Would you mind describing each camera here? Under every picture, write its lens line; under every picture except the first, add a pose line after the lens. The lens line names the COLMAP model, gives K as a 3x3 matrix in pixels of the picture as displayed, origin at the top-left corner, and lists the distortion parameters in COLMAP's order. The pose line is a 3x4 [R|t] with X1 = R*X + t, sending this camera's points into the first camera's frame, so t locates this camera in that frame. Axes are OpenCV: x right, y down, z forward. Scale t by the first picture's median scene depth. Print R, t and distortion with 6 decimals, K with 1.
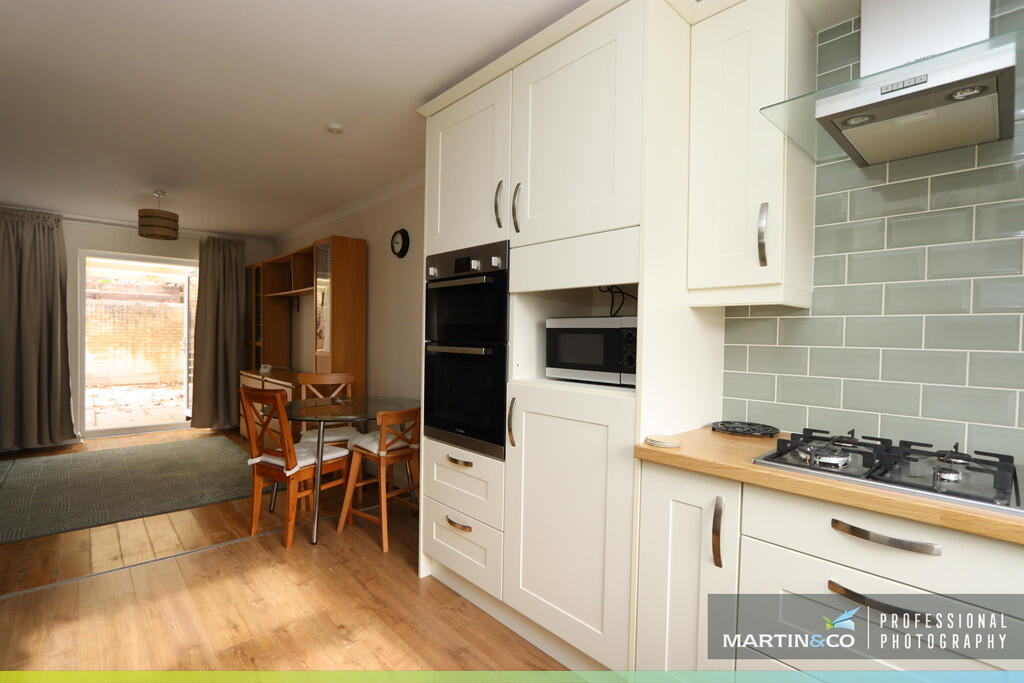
lens RADIAL K [[472.9, 0, 507.8], [0, 472.9, 345.6], [0, 0, 1]] dist [-0.017603, 0.001104]
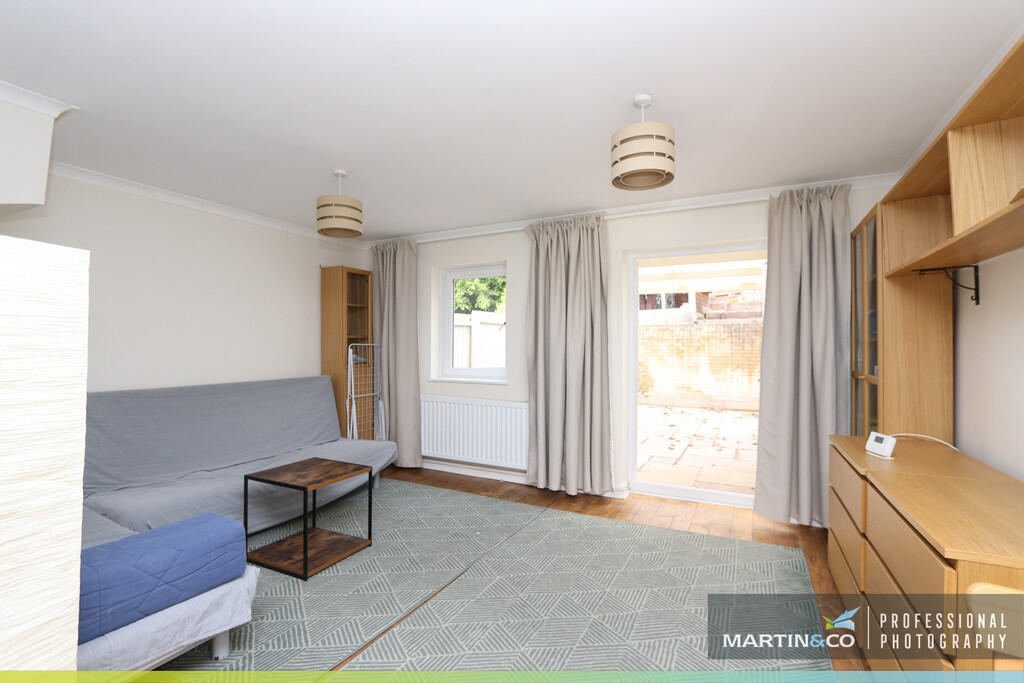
lens RADIAL K [[472.9, 0, 511.8], [0, 472.9, 343.5], [0, 0, 1]] dist [-0.017603, 0.001104]
pose [[0.351754, -0.020579, -0.935866, -0.110606], [-0.020276, 0.999356, -0.029596, -0.010047], [0.935873, 0.029386, 0.351111, 0.252758]]
